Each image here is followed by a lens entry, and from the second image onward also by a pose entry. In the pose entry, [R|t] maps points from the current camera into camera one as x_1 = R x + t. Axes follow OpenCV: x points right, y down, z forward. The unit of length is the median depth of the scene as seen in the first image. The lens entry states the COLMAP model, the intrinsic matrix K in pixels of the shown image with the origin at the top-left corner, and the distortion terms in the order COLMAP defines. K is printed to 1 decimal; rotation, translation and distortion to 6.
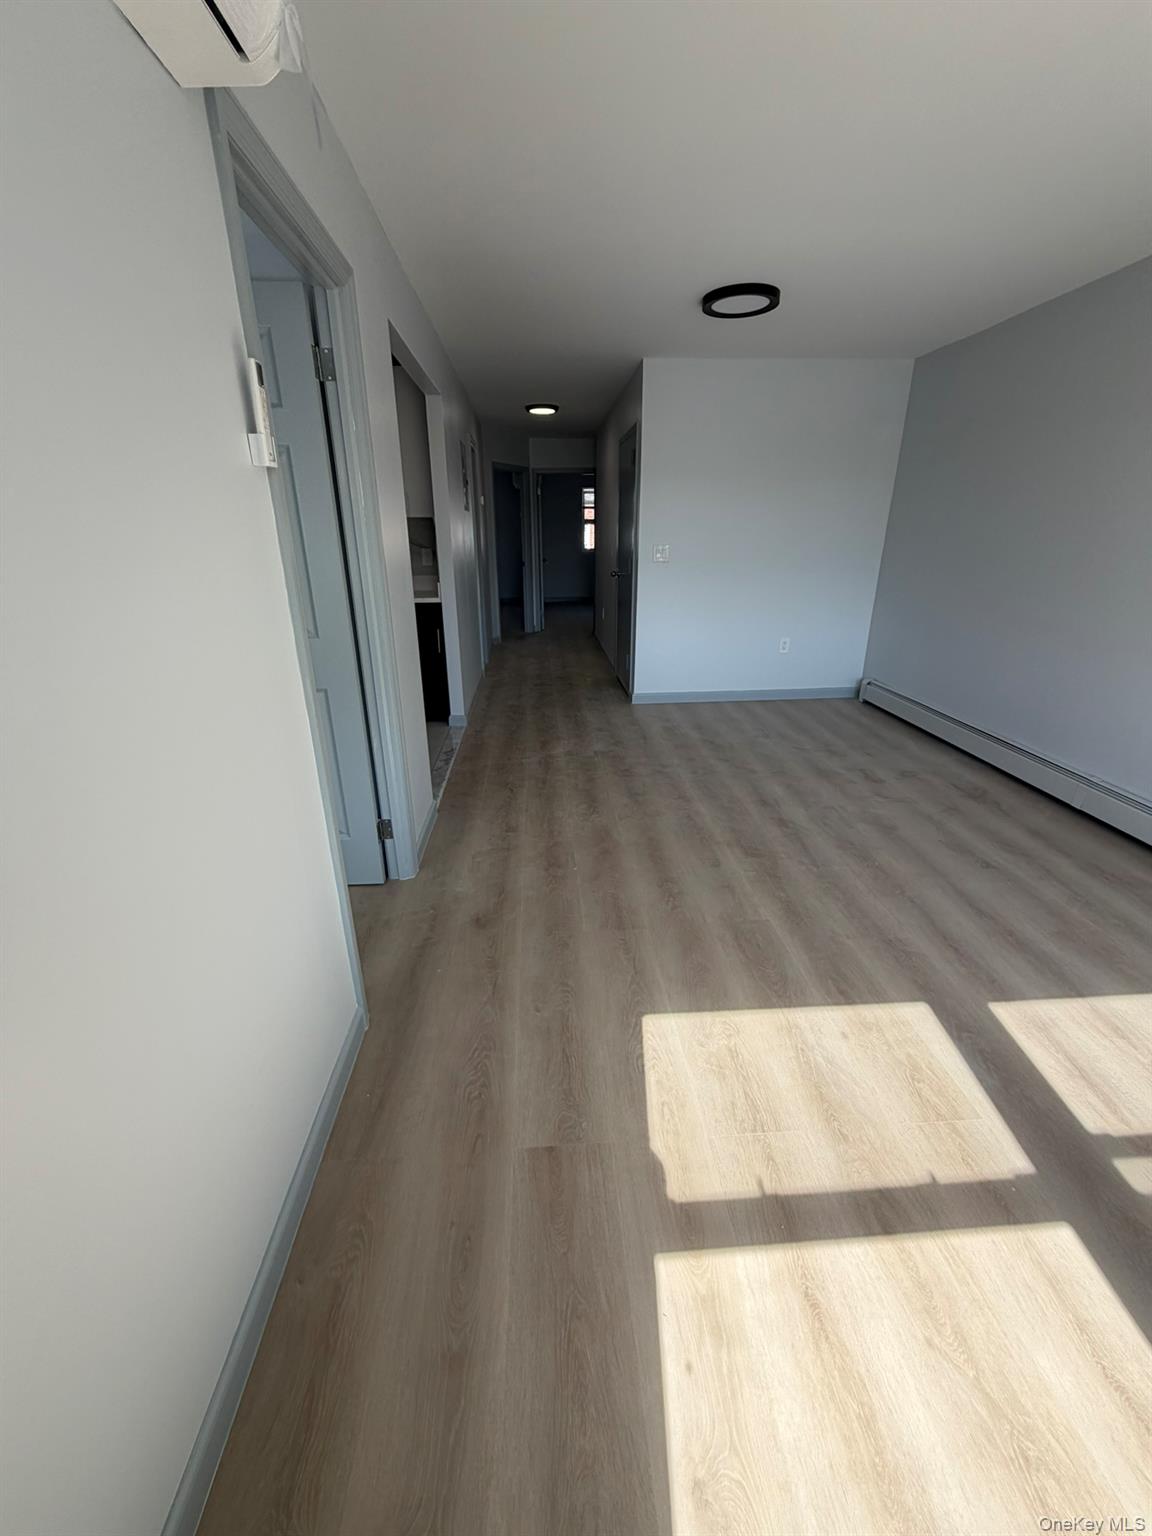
lens RADIAL K [[622.1, 0, 581.7], [0, 622.1, 765.7], [0, 0, 1]] dist [0.002597, -0.000123]
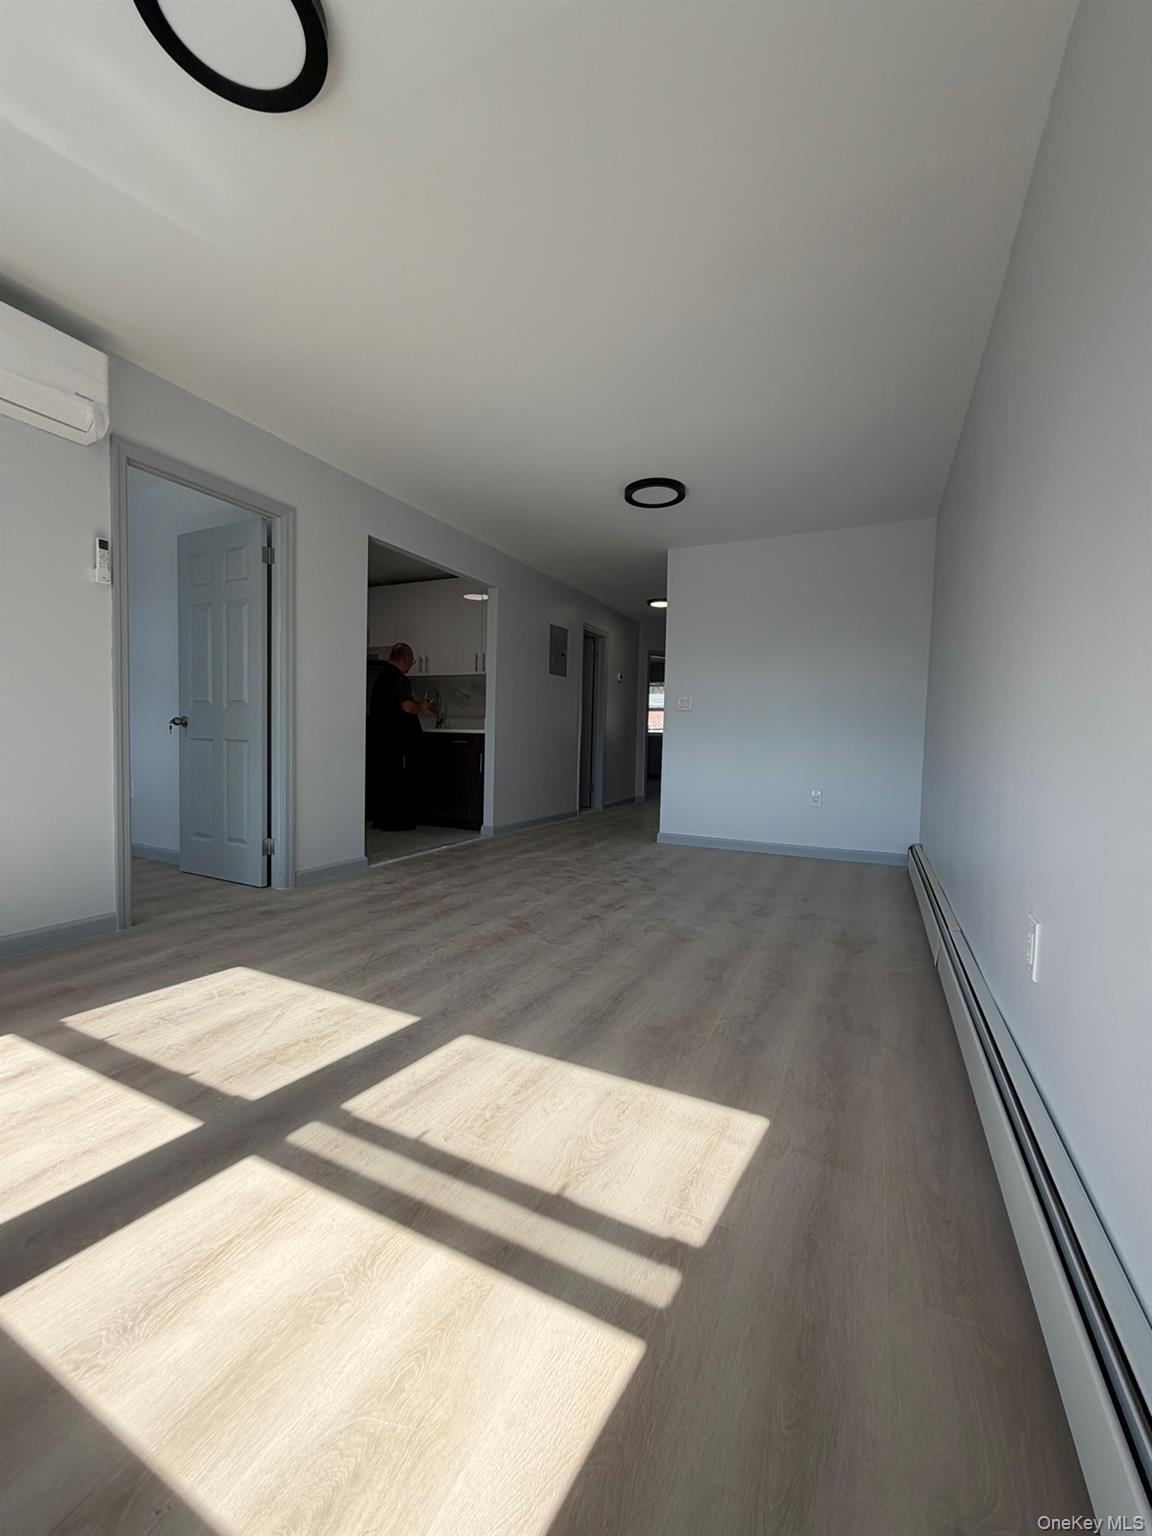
lens RADIAL K [[622.1, 0, 578.2], [0, 622.1, 777.8], [0, 0, 1]] dist [0.002597, -0.000123]
pose [[0.863876, 0.058449, -0.500302, 1.027401], [-0.205852, 0.947481, -0.244755, 0.166141], [0.459721, 0.314426, 0.830538, 0.120027]]
